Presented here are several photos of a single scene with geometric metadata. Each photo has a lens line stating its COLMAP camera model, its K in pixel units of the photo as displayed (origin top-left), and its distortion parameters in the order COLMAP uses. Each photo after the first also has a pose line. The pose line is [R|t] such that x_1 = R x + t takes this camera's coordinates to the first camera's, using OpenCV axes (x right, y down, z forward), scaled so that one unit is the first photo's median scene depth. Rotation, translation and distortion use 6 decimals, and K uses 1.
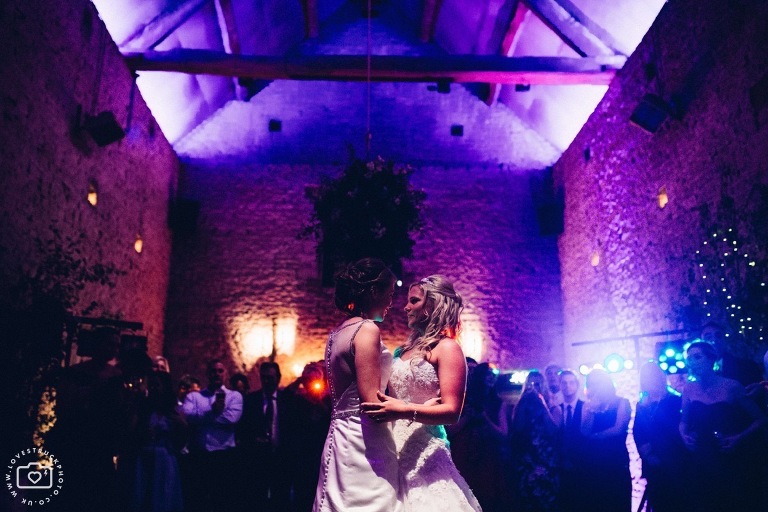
lens RADIAL K [[753.3, 0, 384.0], [0, 753.3, 256.0], [0, 0, 1]] dist [-0.065371, 0.128083]
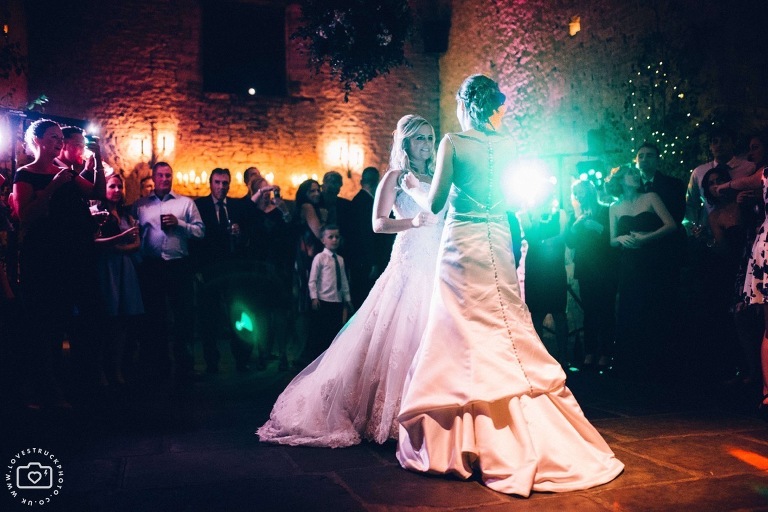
lens RADIAL K [[753.3, 0, 384.0], [0, 753.3, 256.0], [0, 0, 1]] dist [-0.065371, 0.128083]
pose [[0.960885, 0.000409, 0.276946, -0.127599], [-0.067936, 0.969793, 0.234277, 0.005859], [-0.268484, -0.243928, 0.931888, 0.005968]]
